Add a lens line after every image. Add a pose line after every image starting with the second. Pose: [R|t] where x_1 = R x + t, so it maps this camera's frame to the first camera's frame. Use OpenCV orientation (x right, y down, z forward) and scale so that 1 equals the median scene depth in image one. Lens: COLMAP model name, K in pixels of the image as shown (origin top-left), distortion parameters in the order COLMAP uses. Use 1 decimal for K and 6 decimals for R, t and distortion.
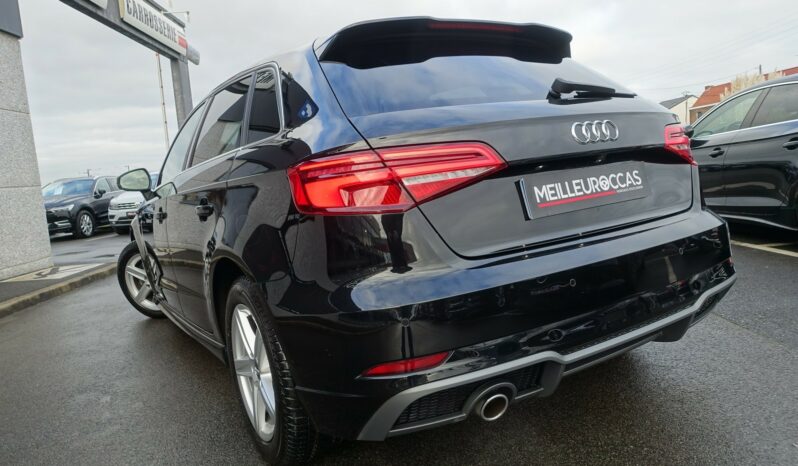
lens RADIAL K [[543.1, 0, 396.2], [0, 543.1, 238.8], [0, 0, 1]] dist [-0.009312, 0.003628]
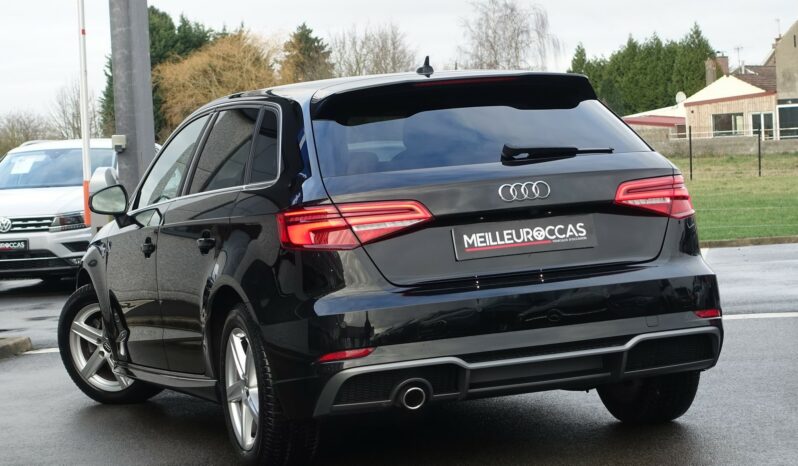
lens RADIAL K [[1971.4, 0, 399.4], [0, 1971.4, 232.2], [0, 0, 1]] dist [-0.120529, 0.000000]
pose [[0.979320, 0.038620, -0.198598, 0.932572], [-0.052553, 0.996476, -0.065372, 0.189024], [0.195373, 0.074457, 0.977898, -3.231115]]
